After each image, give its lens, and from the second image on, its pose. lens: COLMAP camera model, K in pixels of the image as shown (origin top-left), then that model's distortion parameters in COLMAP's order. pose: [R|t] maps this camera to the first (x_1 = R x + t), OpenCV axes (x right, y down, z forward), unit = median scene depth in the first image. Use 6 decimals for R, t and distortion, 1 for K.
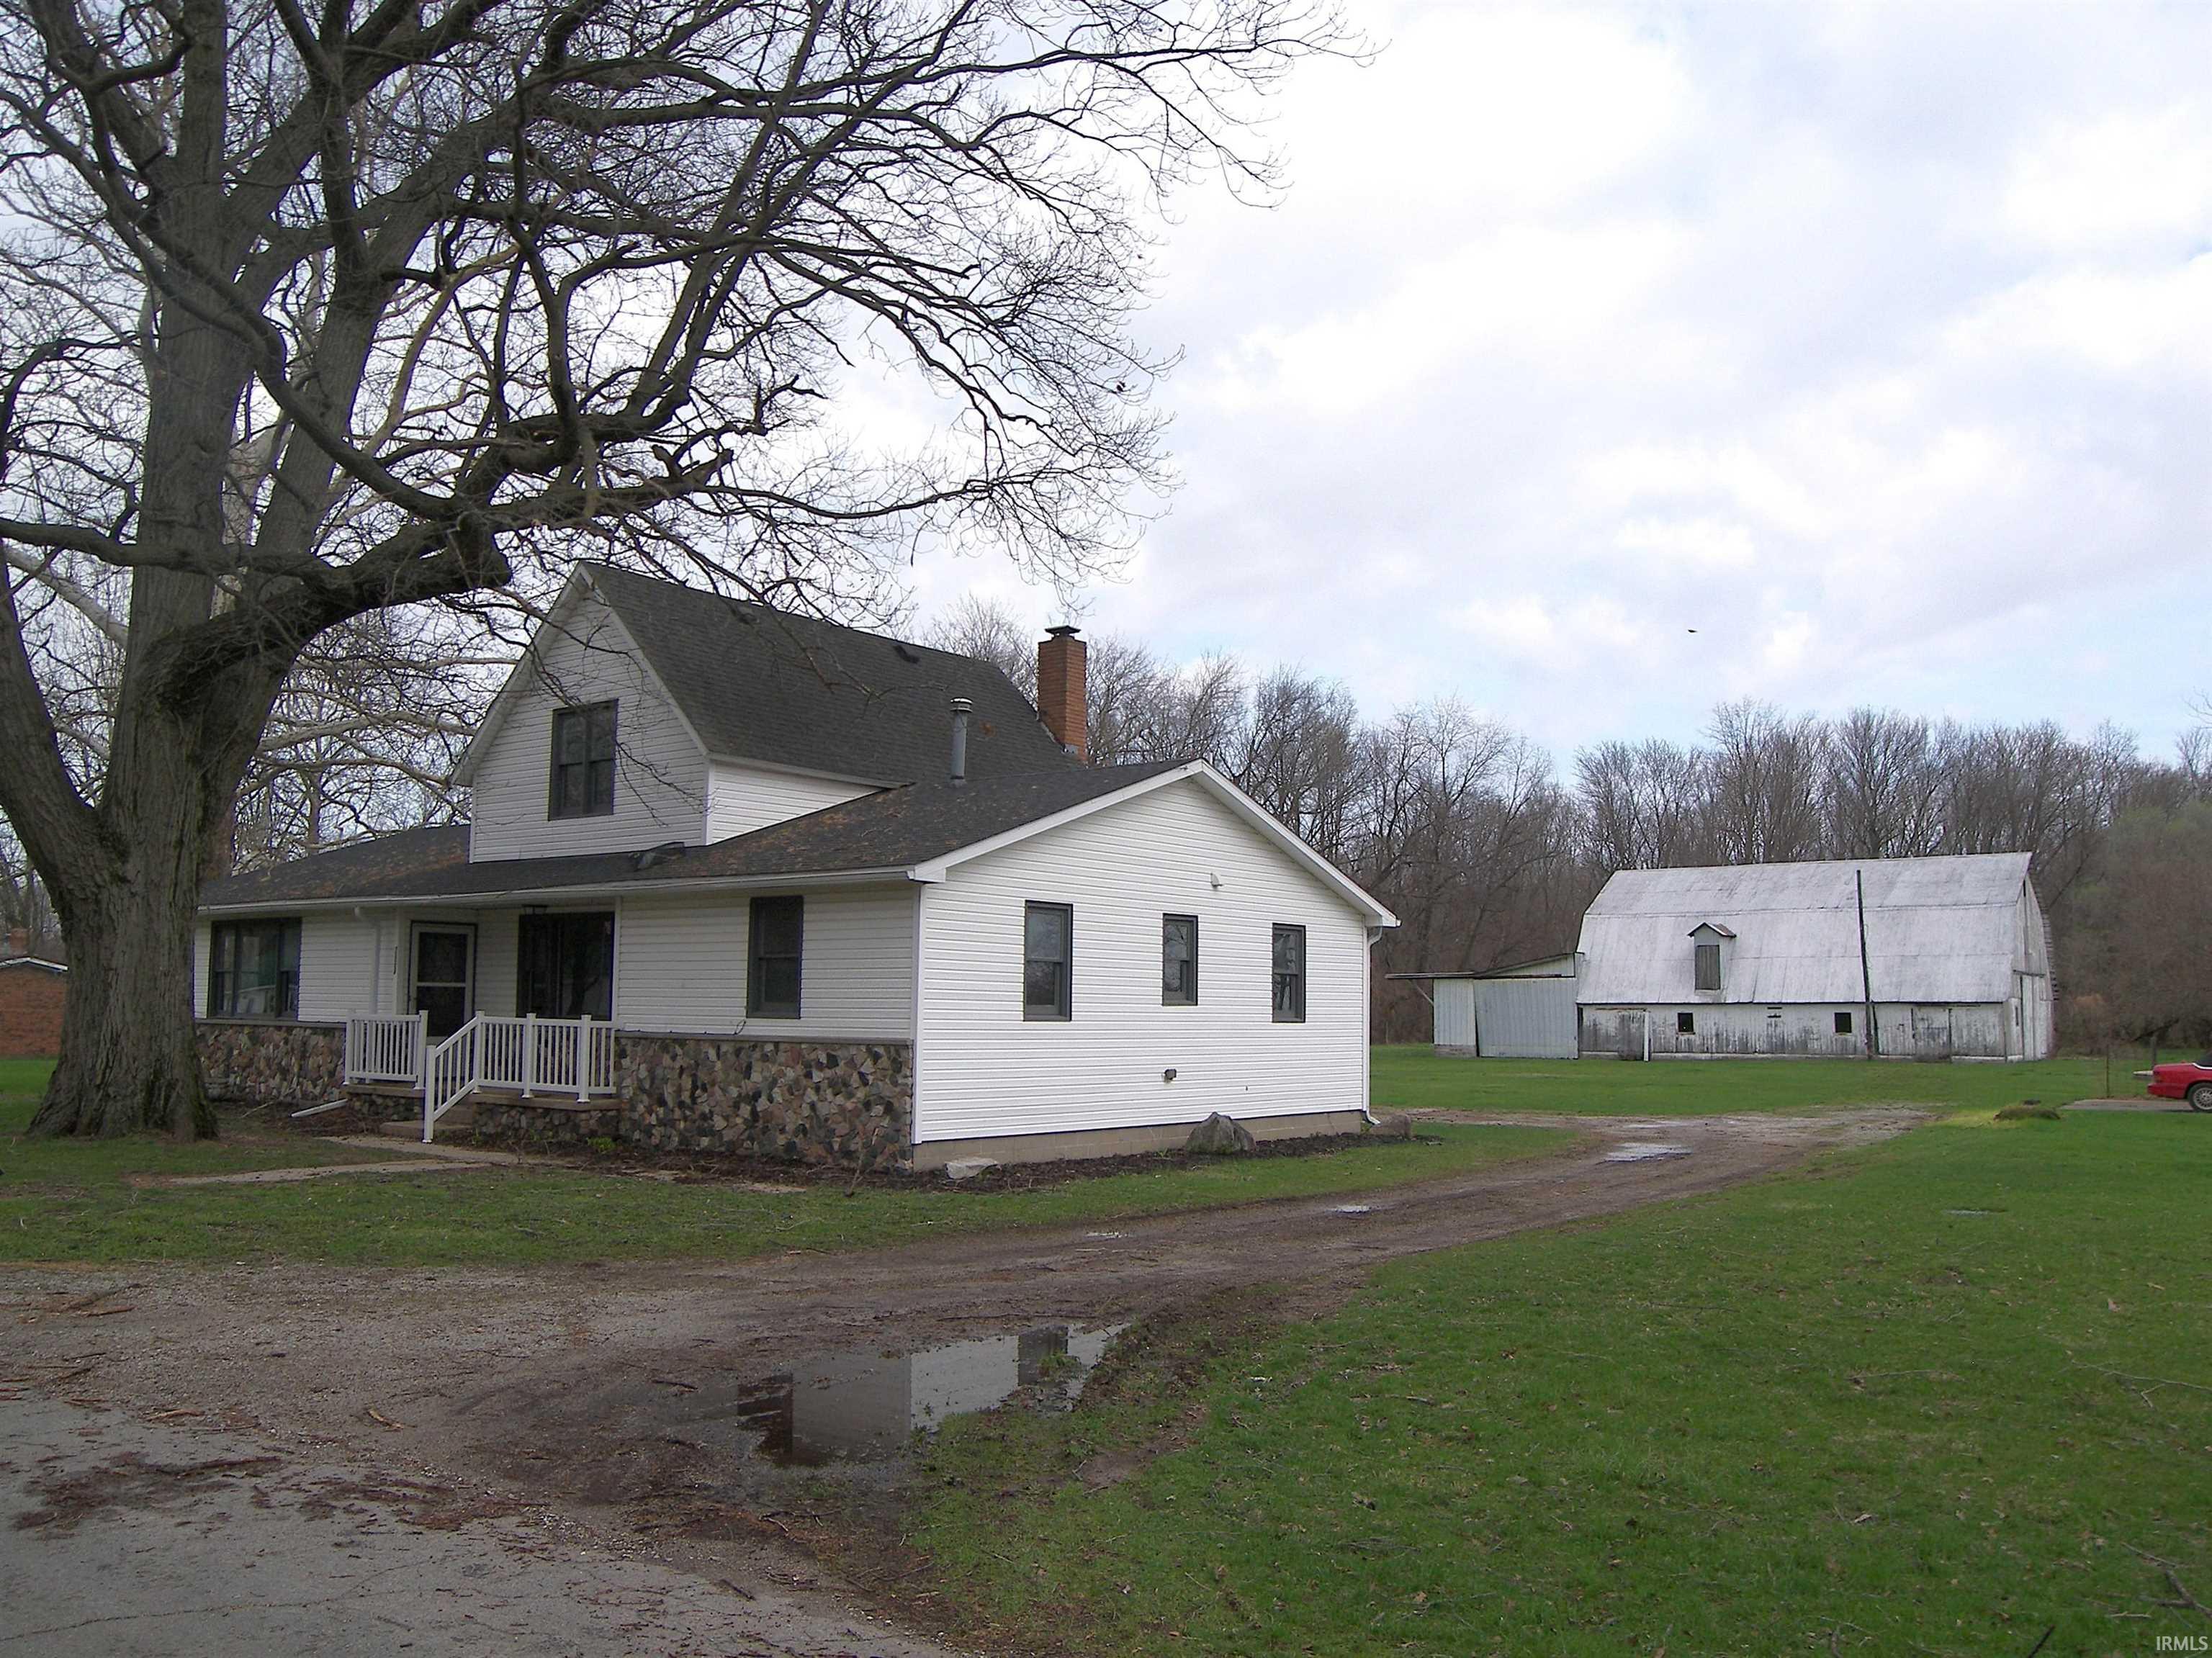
lens RADIAL K [[1811.6, 0, 1112.8], [0, 1811.6, 829.6], [0, 0, 1]] dist [-0.084596, 0.005878]
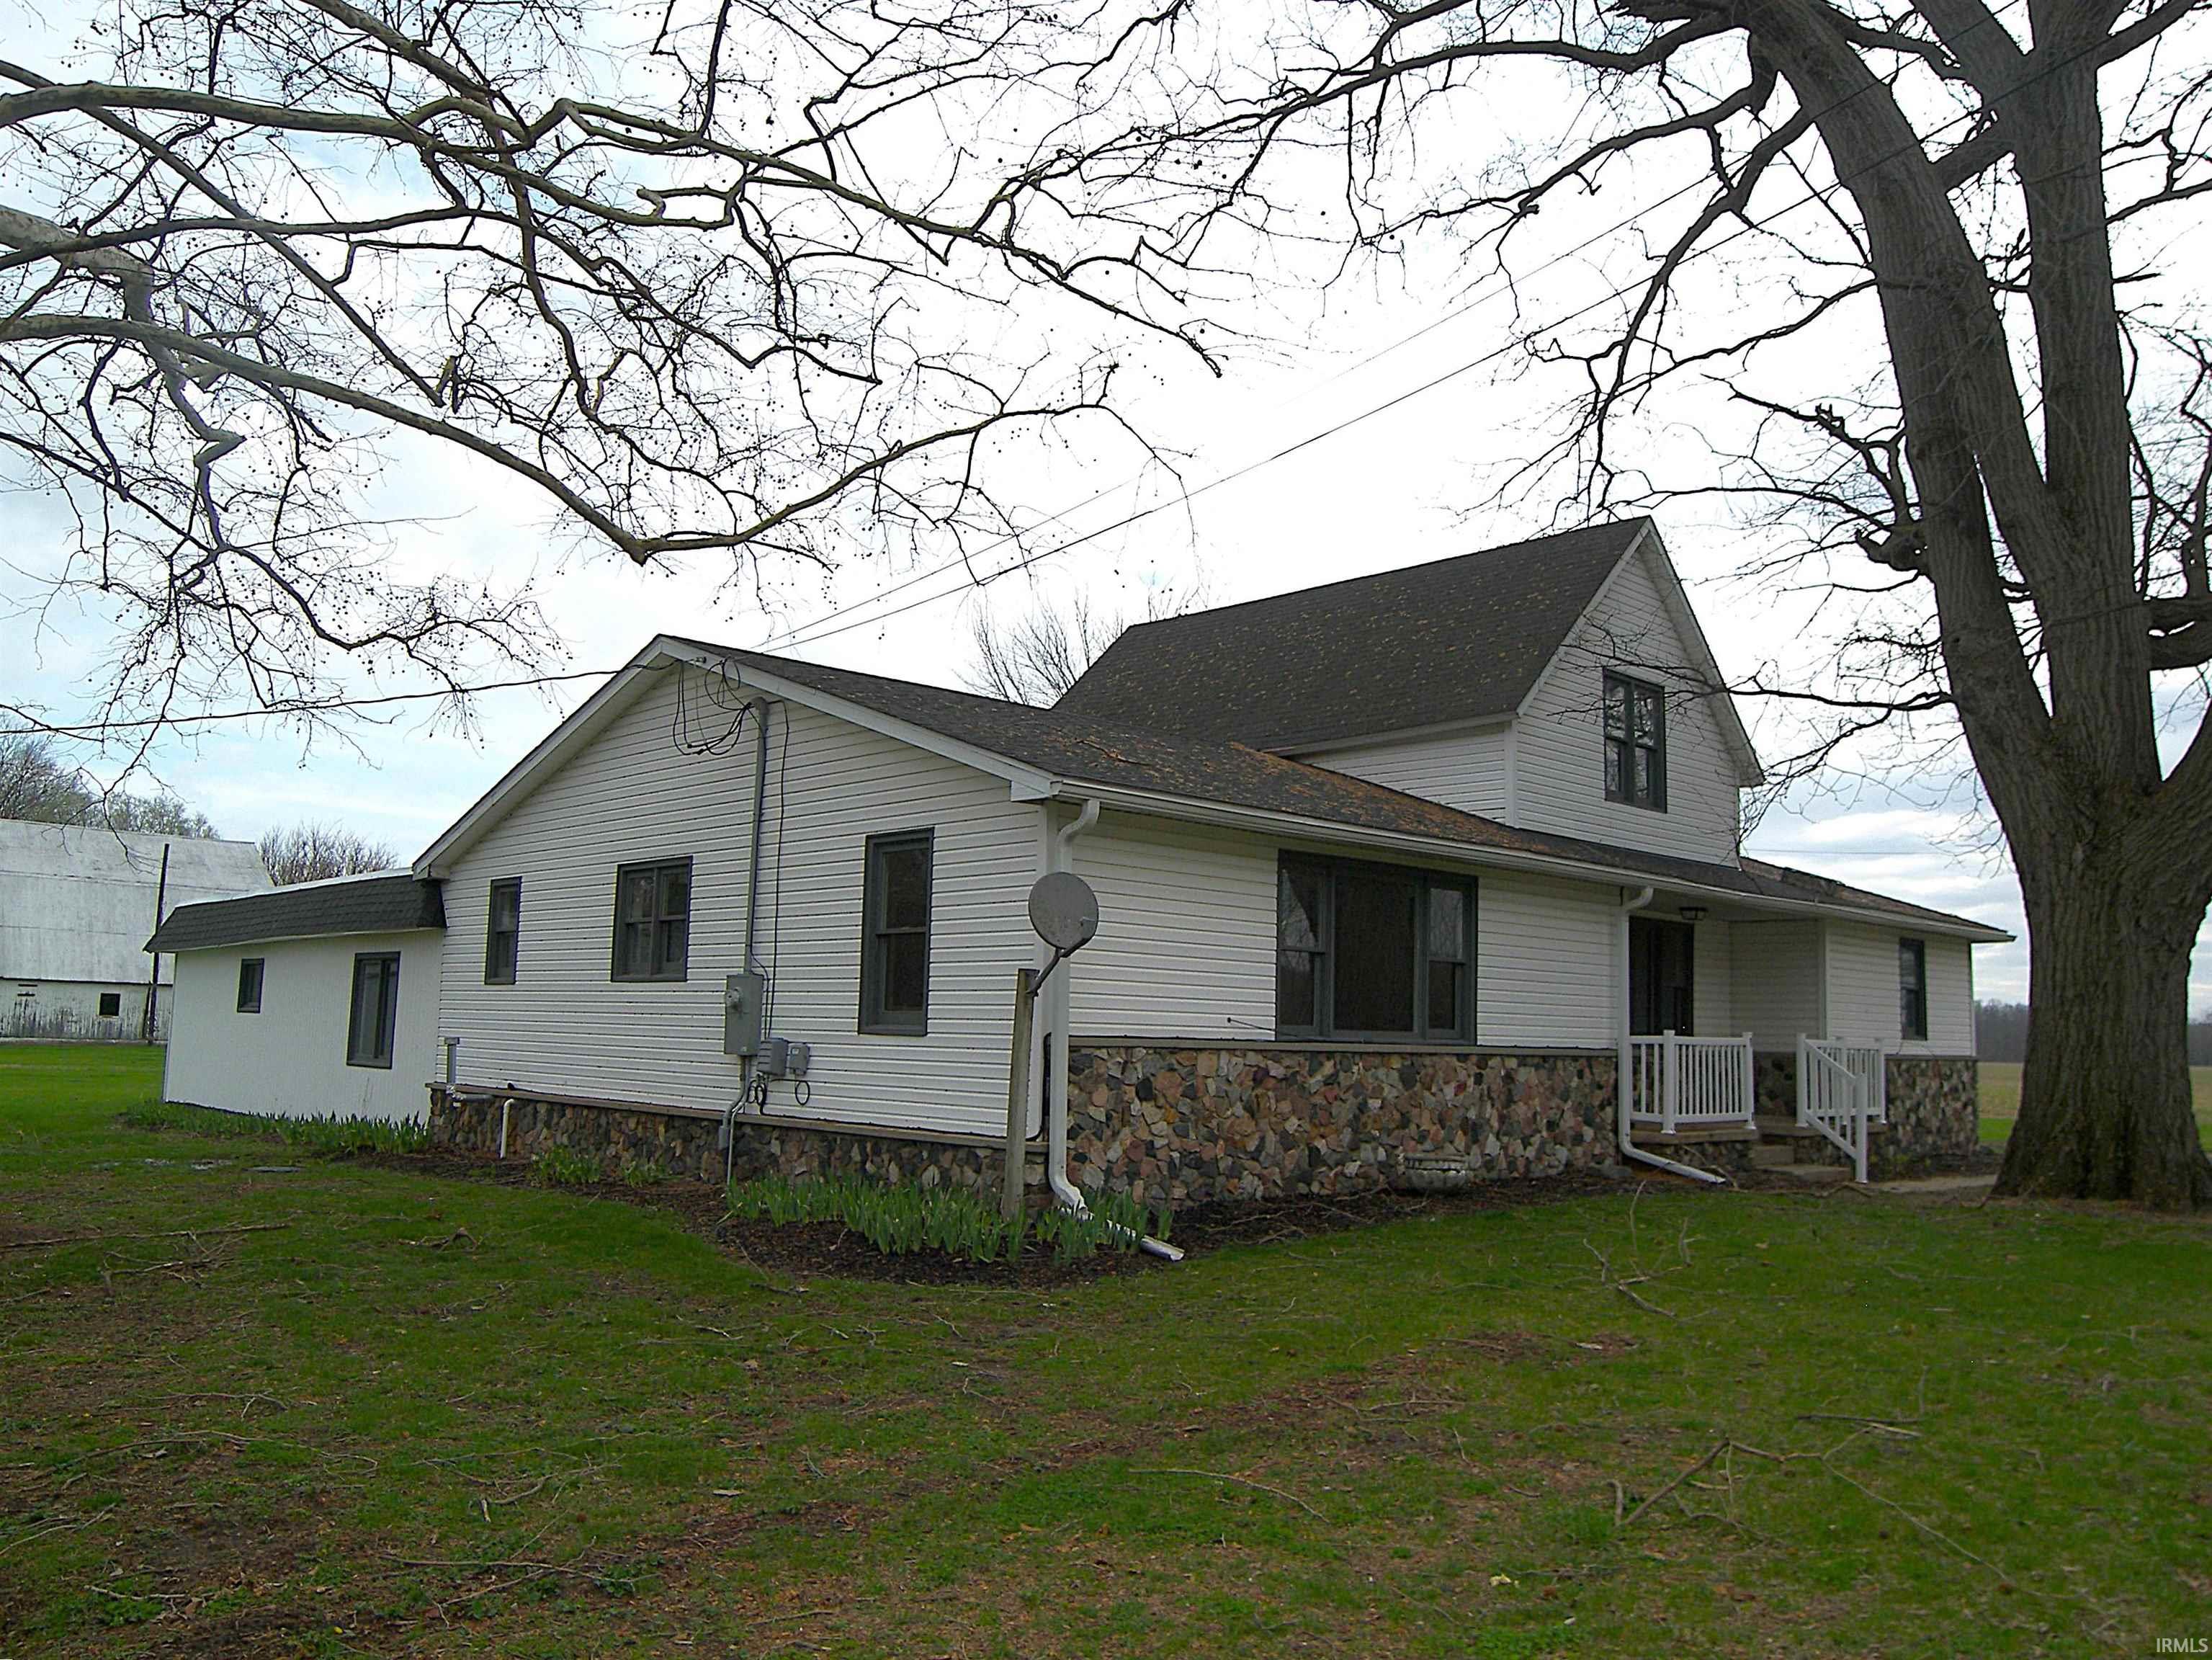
lens RADIAL K [[1722.5, 0, 1114.9], [0, 1722.5, 825.5], [0, 0, 1]] dist [-0.057526, 0.003669]
pose [[0.154591, 0.113704, 0.981414, -0.368556], [-0.123004, 0.987842, -0.095074, 0.035954], [-0.980291, -0.106021, 0.166698, 0.355275]]
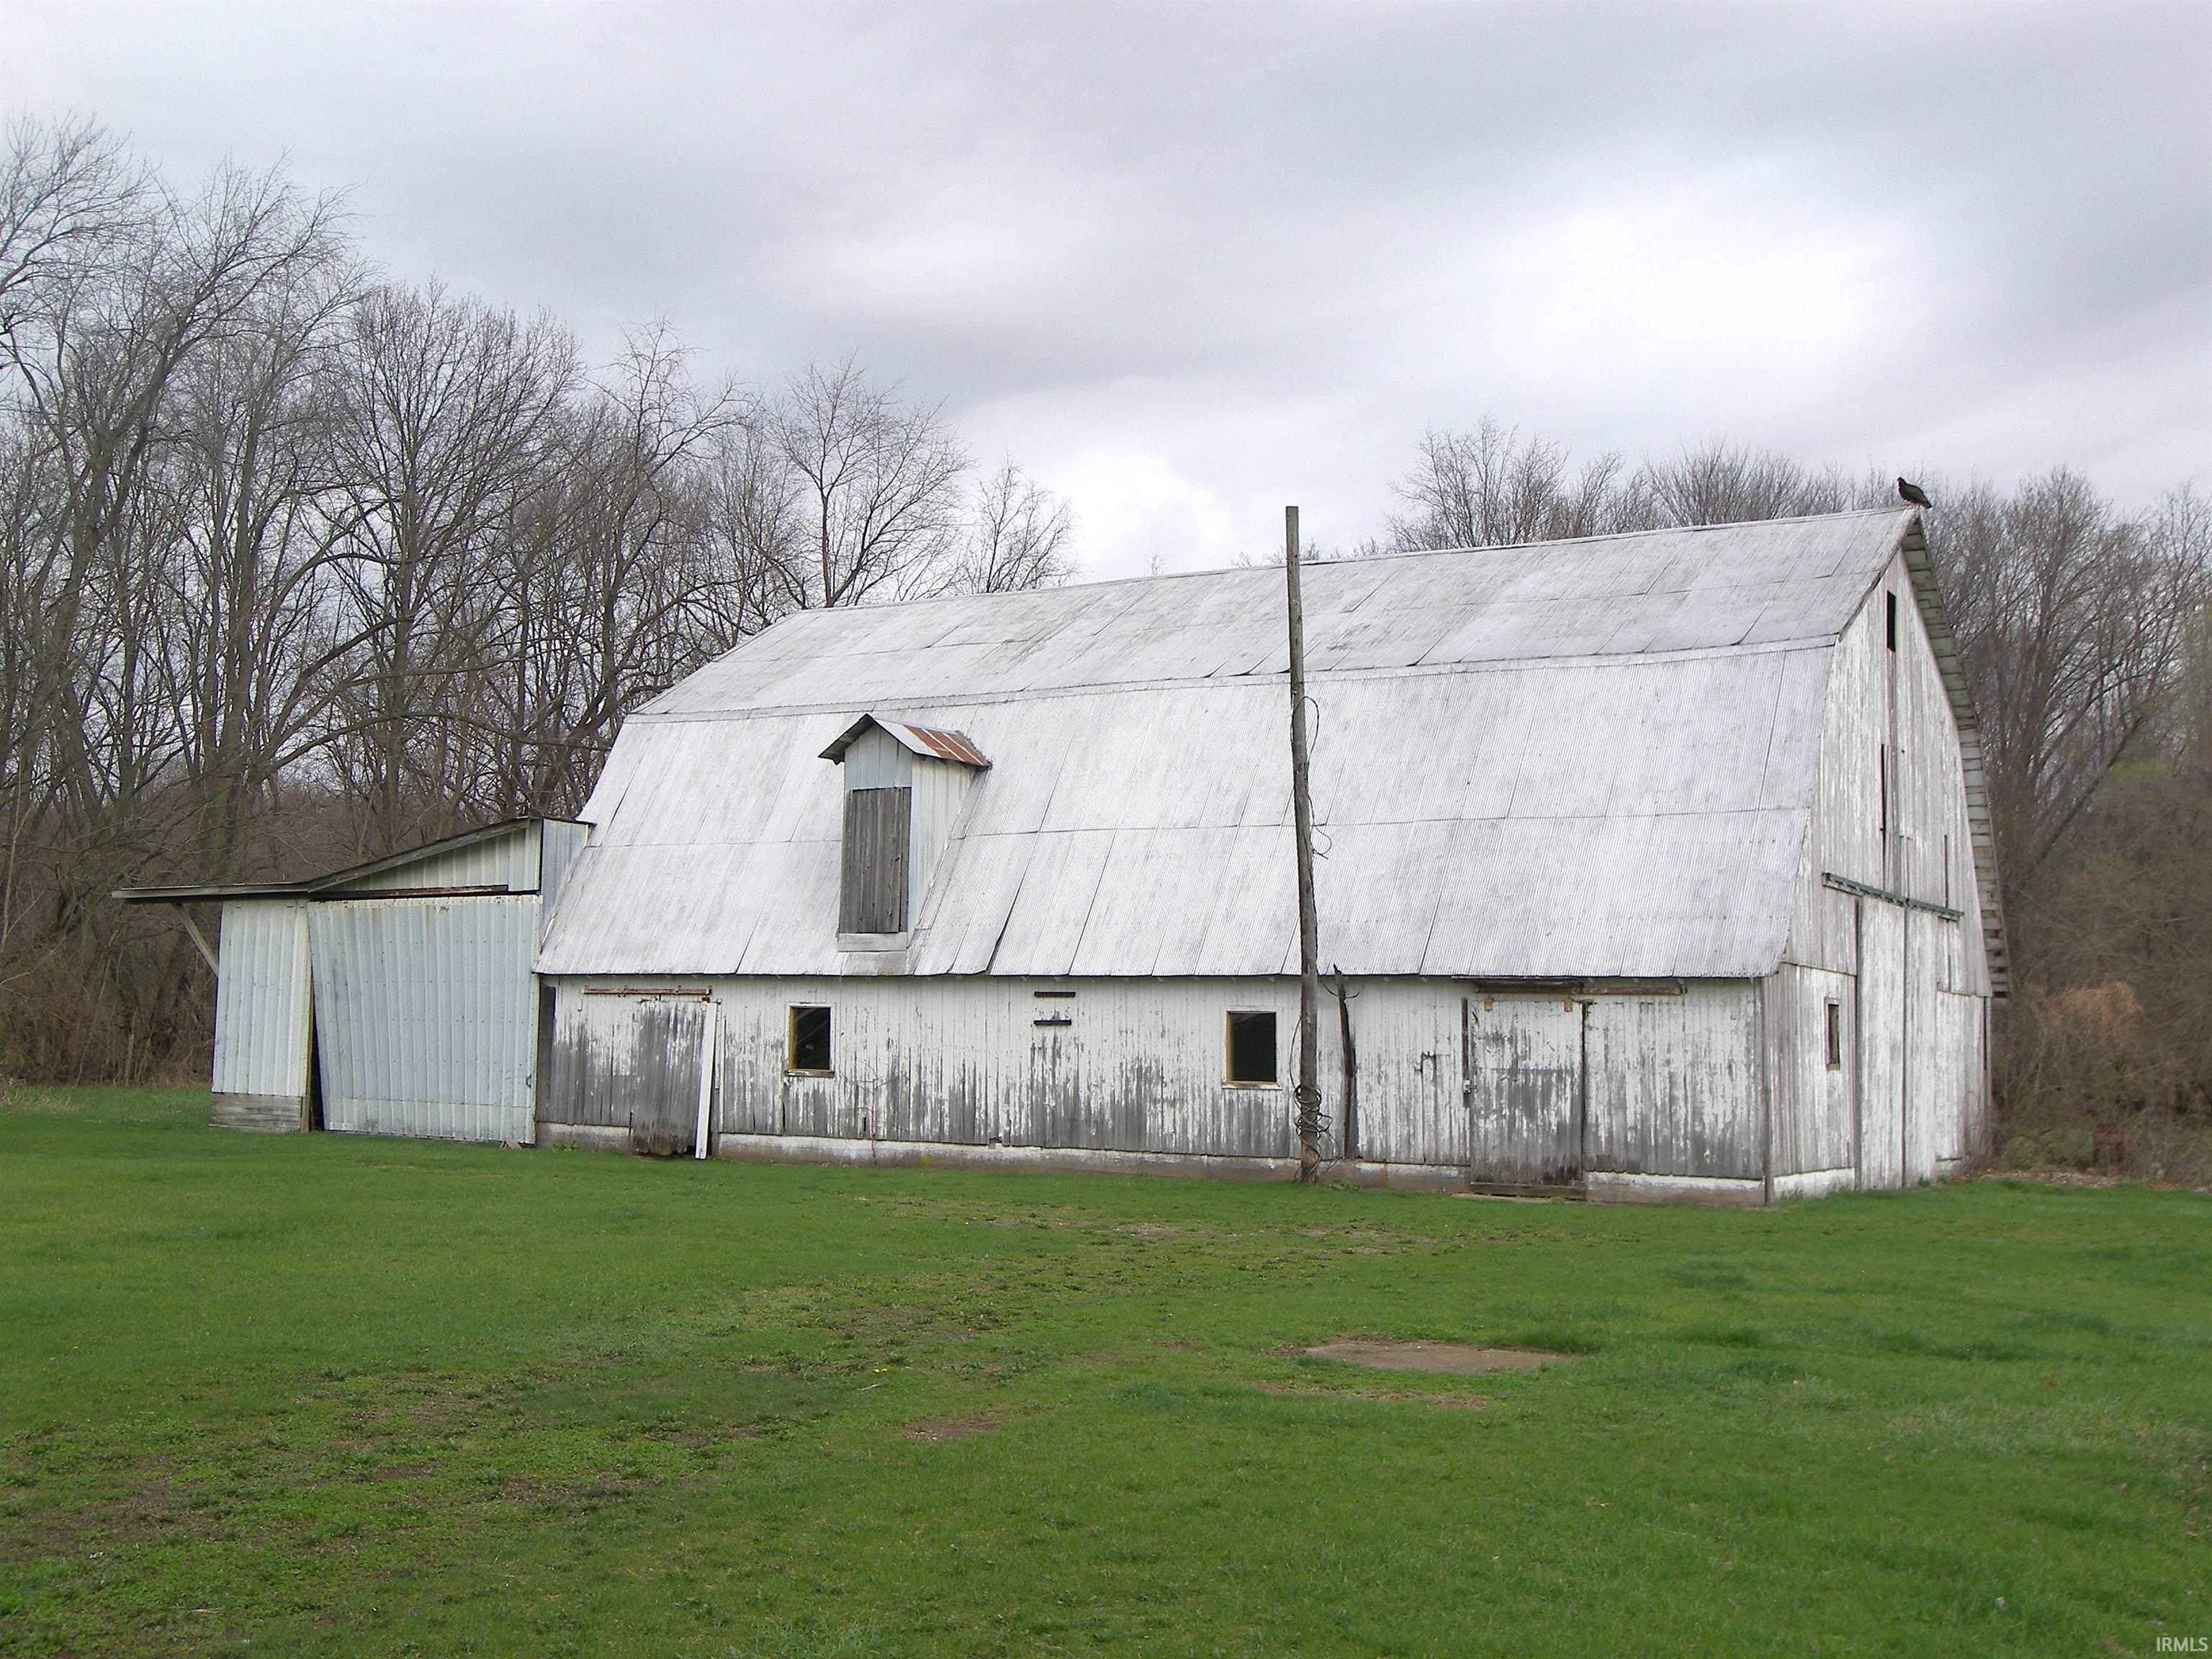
lens RADIAL K [[2506.8, 0, 1103.4], [0, 2506.8, 835.3], [0, 0, 1]] dist [-0.061709, 0.000000]
pose [[0.993988, 0.022203, 0.107214, 0.337319], [-0.024321, 0.999533, 0.018488, 0.066125], [-0.106753, -0.020985, 0.994064, 0.591337]]
